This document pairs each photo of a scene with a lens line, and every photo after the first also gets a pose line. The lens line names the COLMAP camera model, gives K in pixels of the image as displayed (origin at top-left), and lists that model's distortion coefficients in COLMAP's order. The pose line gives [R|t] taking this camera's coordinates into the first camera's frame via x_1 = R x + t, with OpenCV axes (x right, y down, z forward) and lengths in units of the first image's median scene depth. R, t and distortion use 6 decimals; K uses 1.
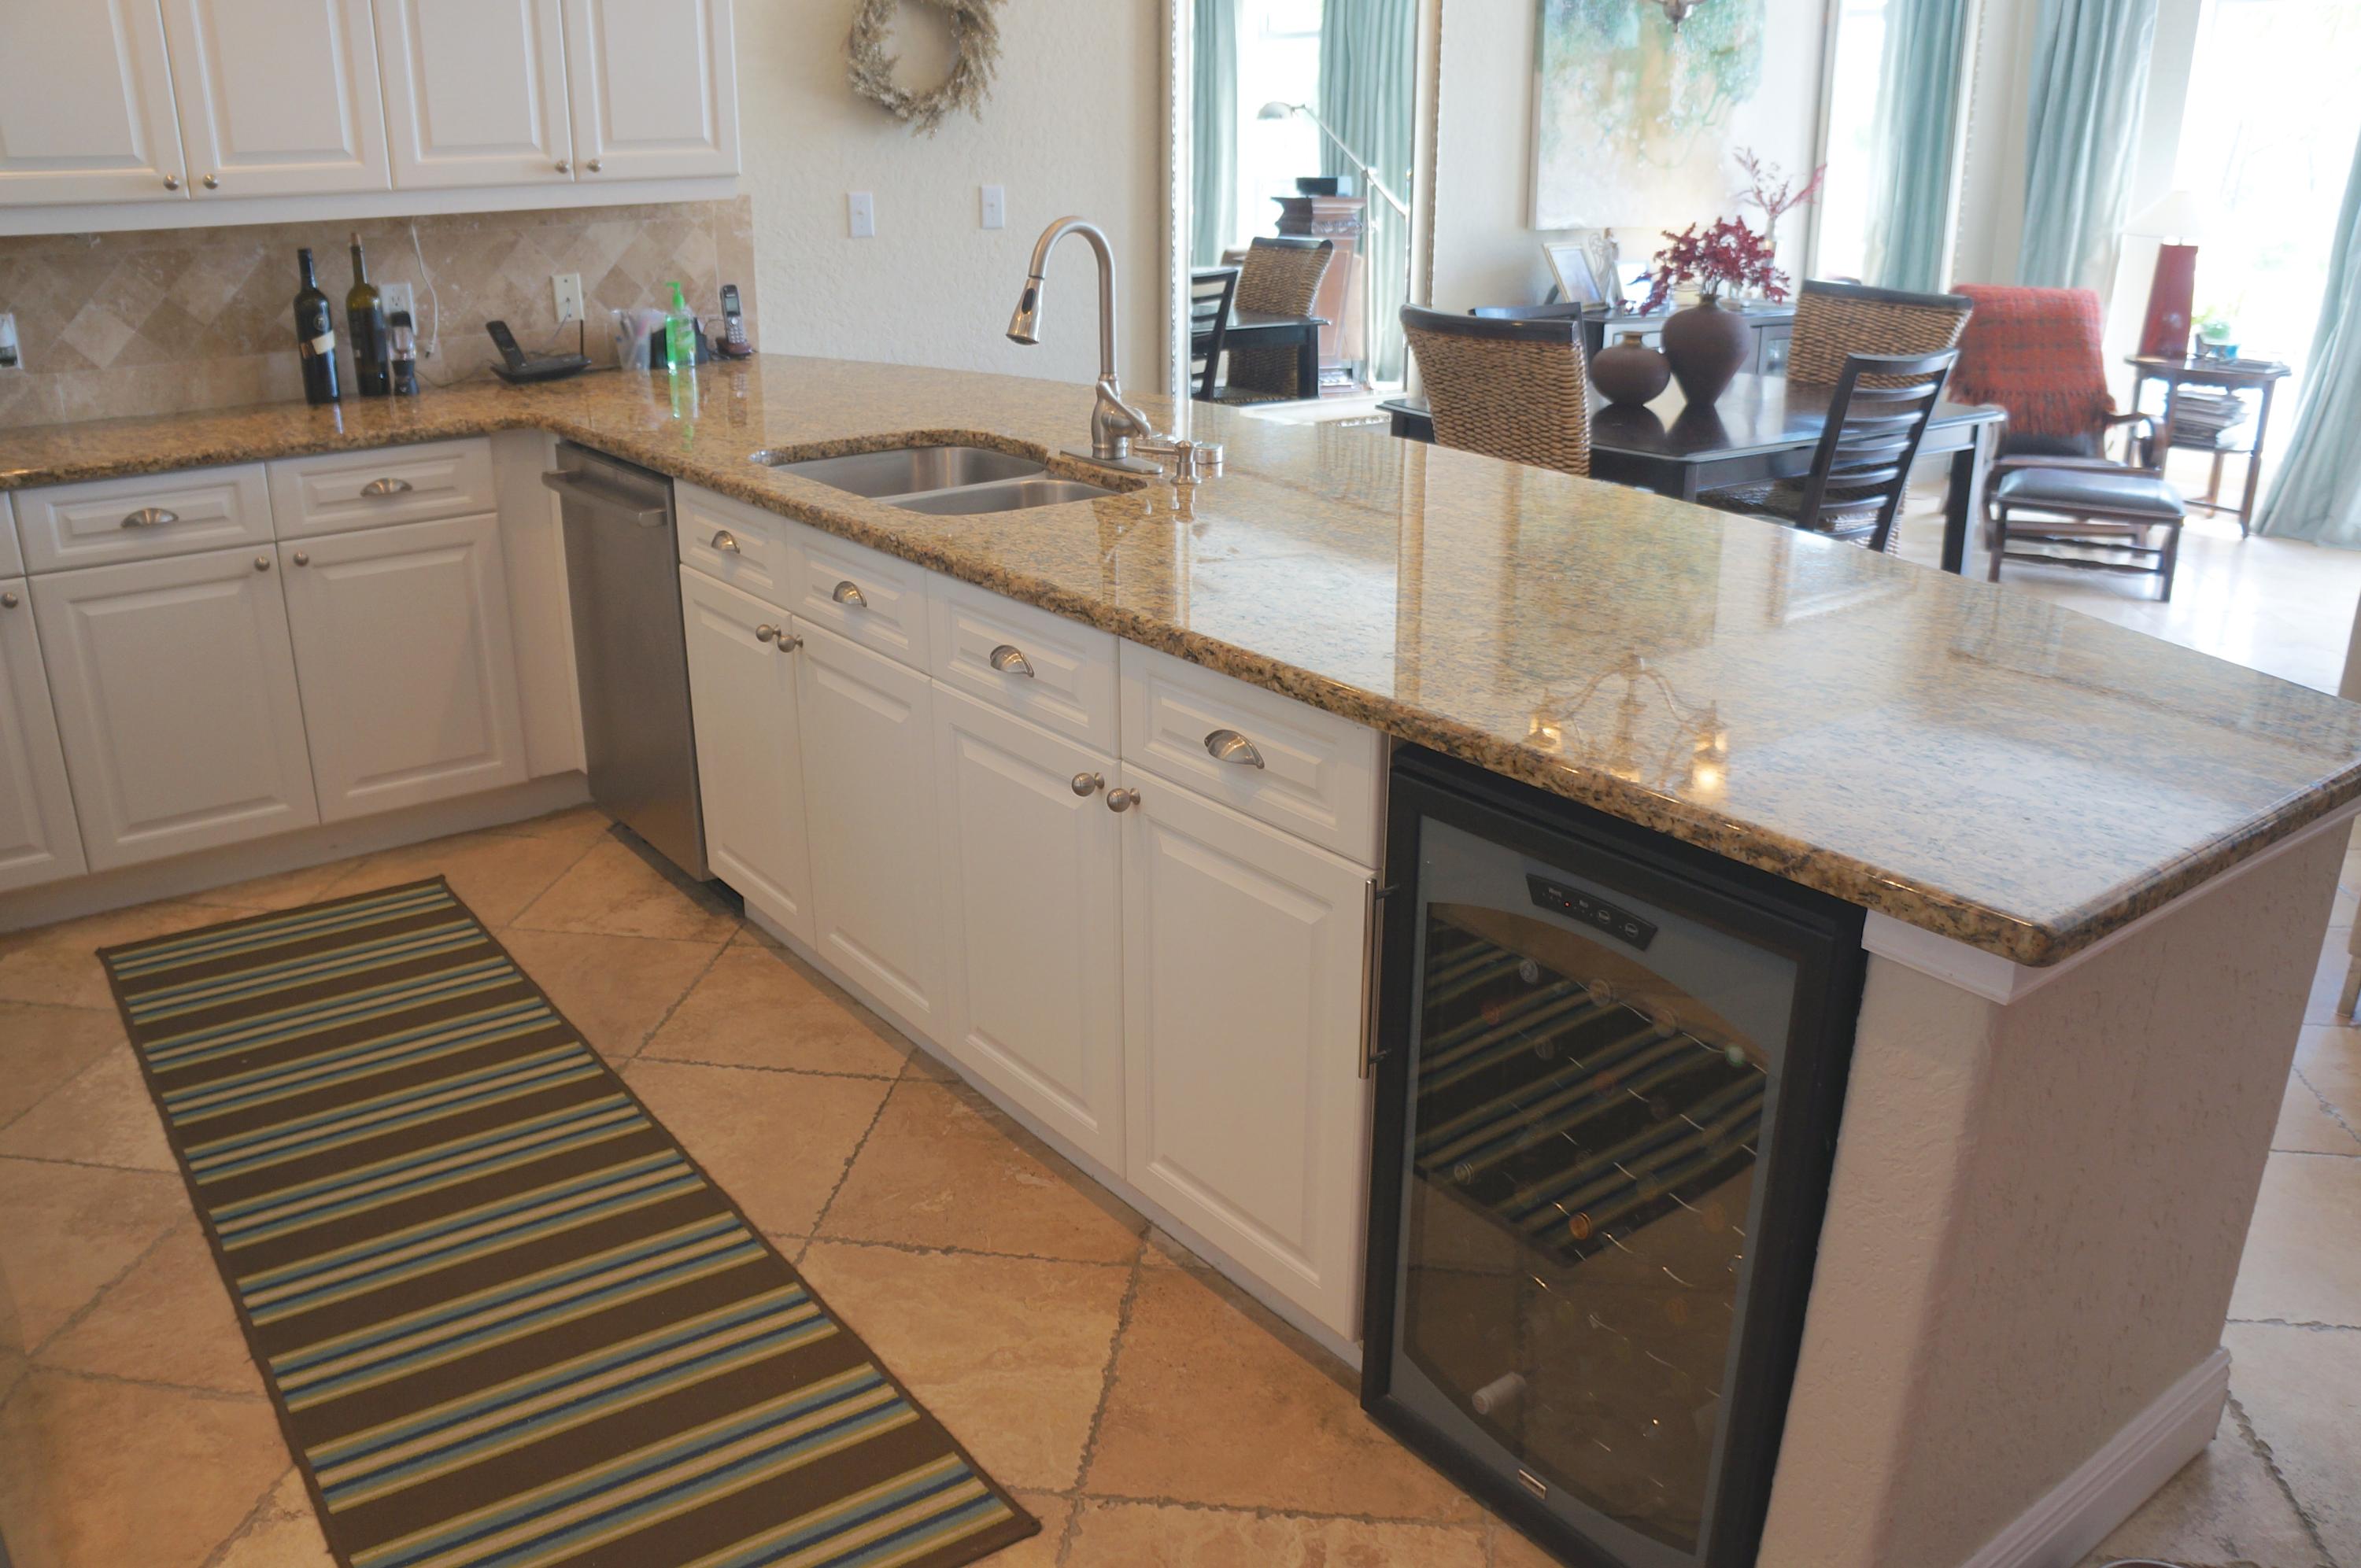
lens RADIAL K [[1838.9, 0, 1167.1], [0, 1838.9, 812.0], [0, 0, 1]] dist [-0.195979, 0.145166]
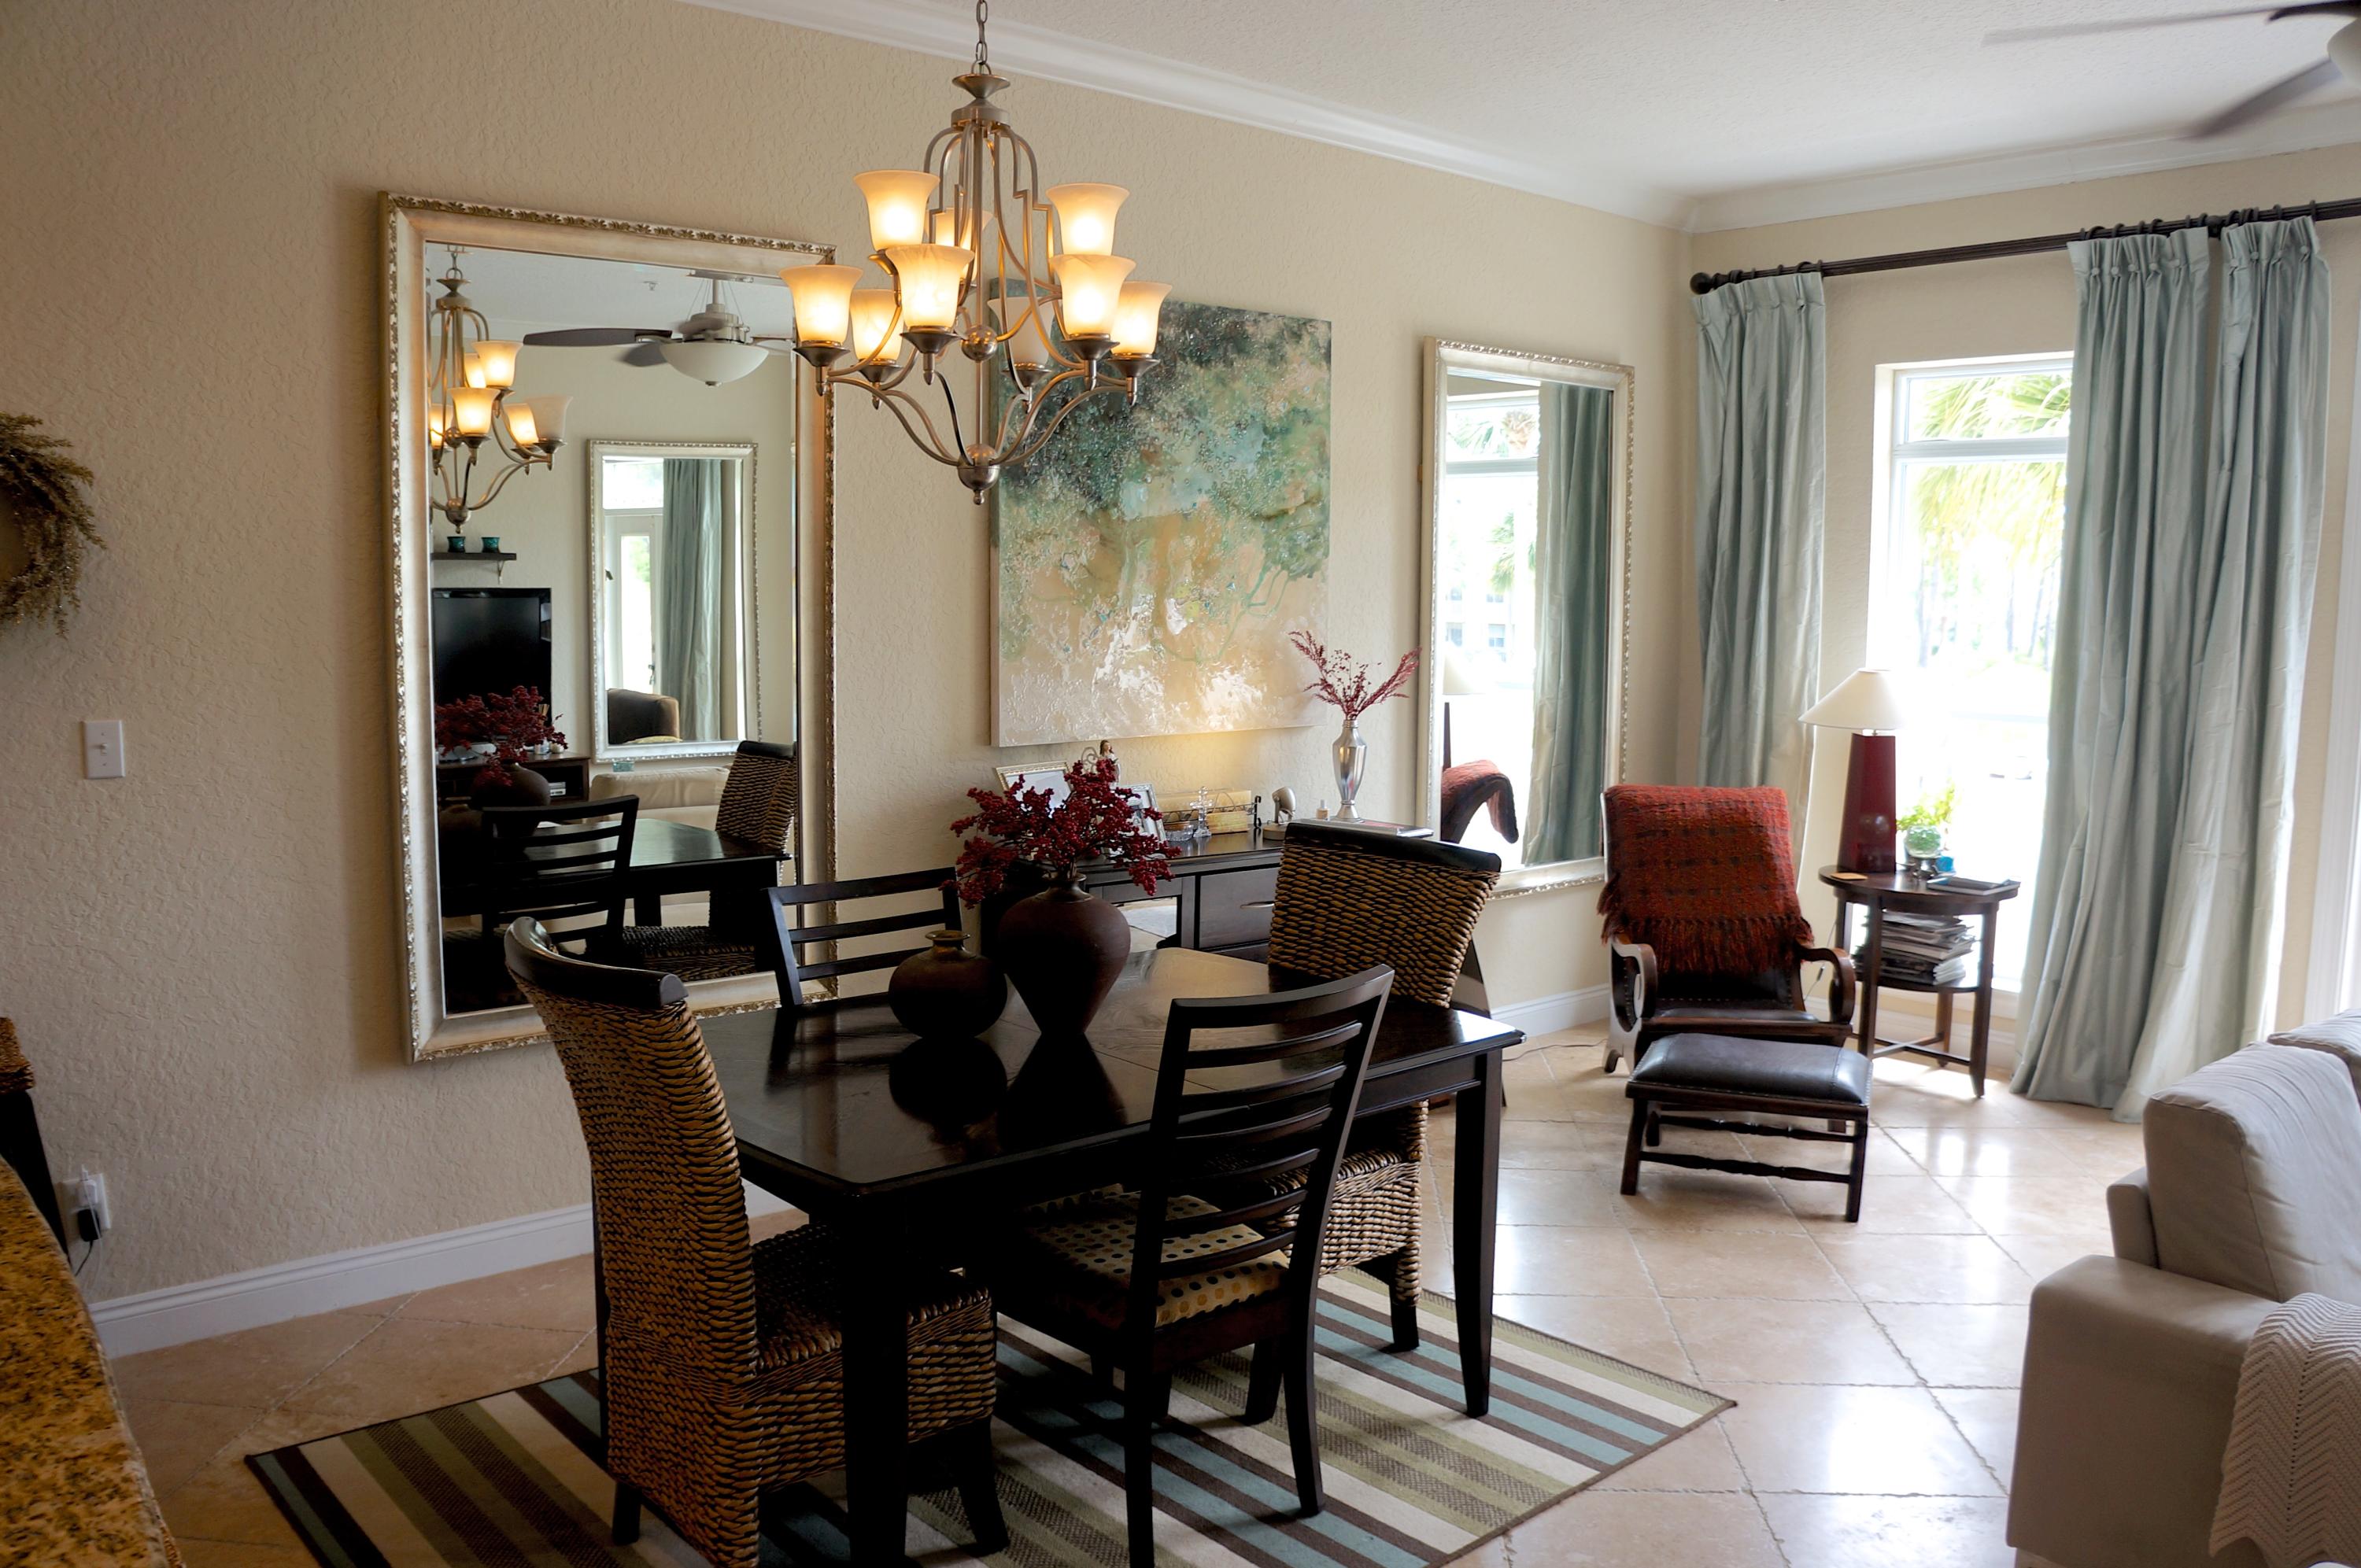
lens RADIAL K [[1838.9, 0, 1167.1], [0, 1838.9, 812.0], [0, 0, 1]] dist [-0.195979, 0.145166]
pose [[0.998197, 0.004794, 0.059835, 0.230580], [0.009004, 0.973567, -0.228223, -0.117716], [-0.059347, 0.228350, 0.971769, 0.237441]]
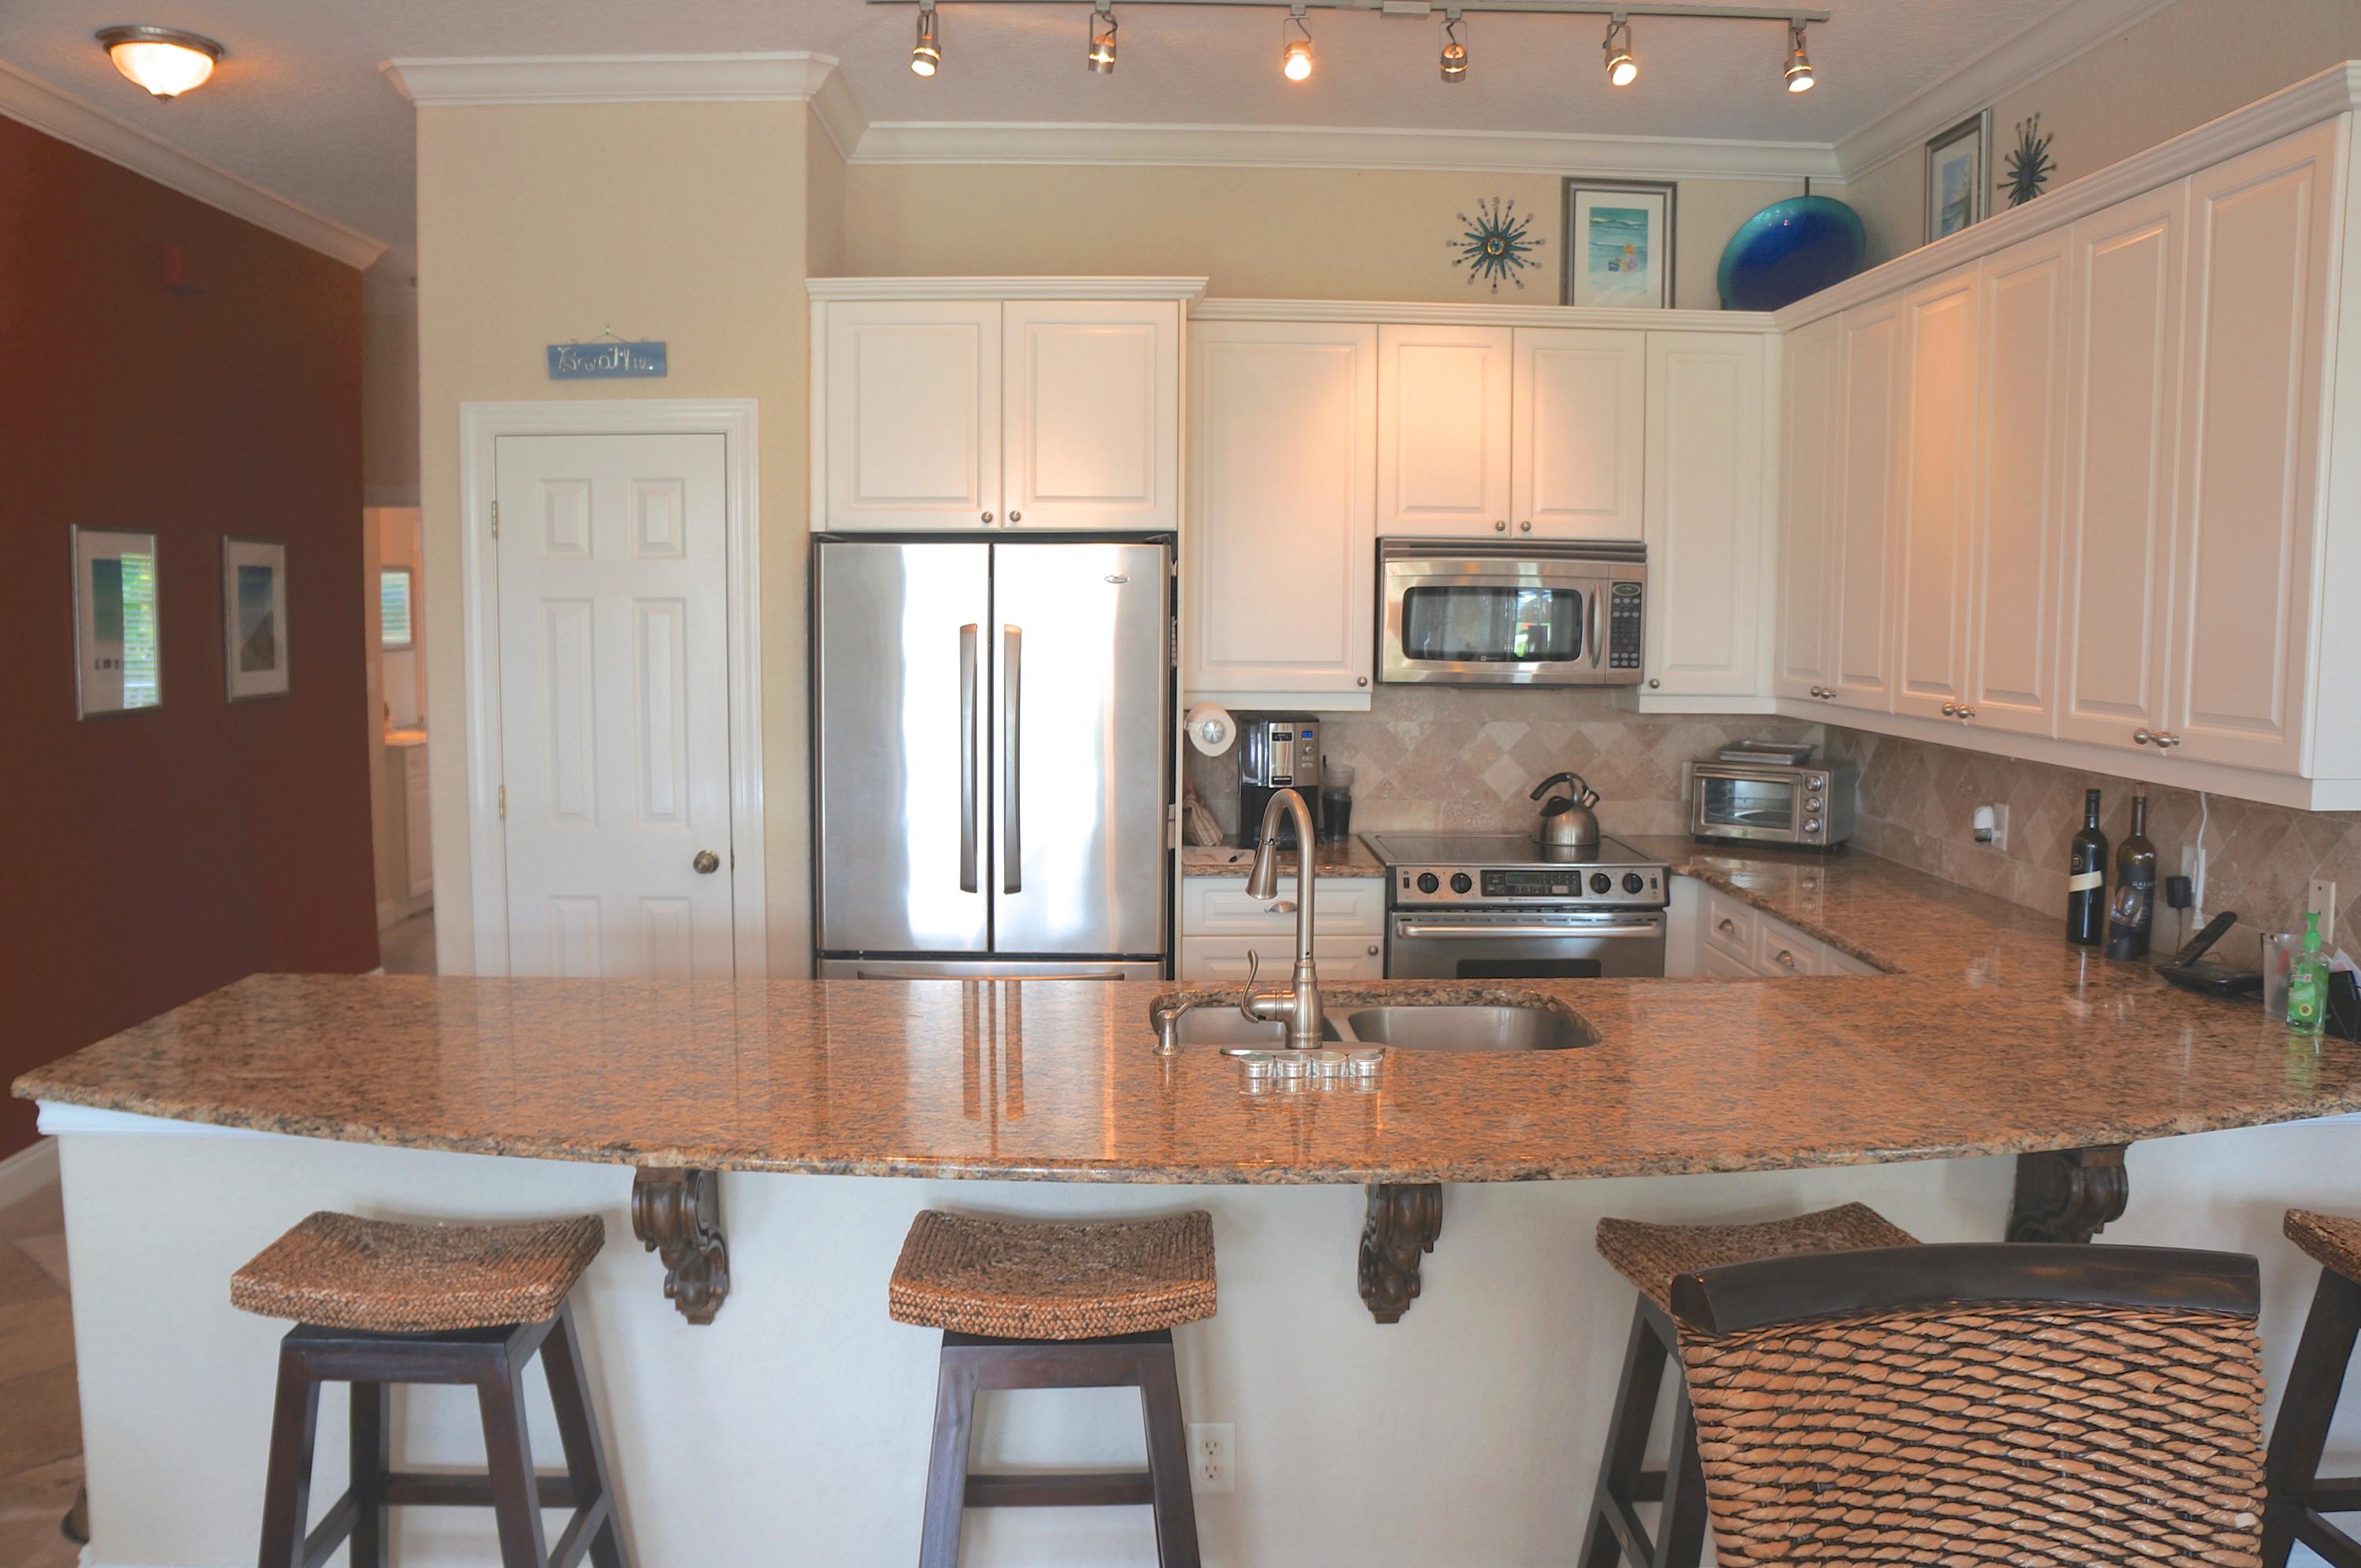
lens RADIAL K [[1838.9, 0, 1167.1], [0, 1838.9, 812.0], [0, 0, 1]] dist [-0.195979, 0.145166]
pose [[-0.583562, 0.091214, -0.806929, 0.379545], [-0.289266, 0.905145, 0.311510, -0.287886], [0.758802, 0.415203, -0.501823, 0.678131]]
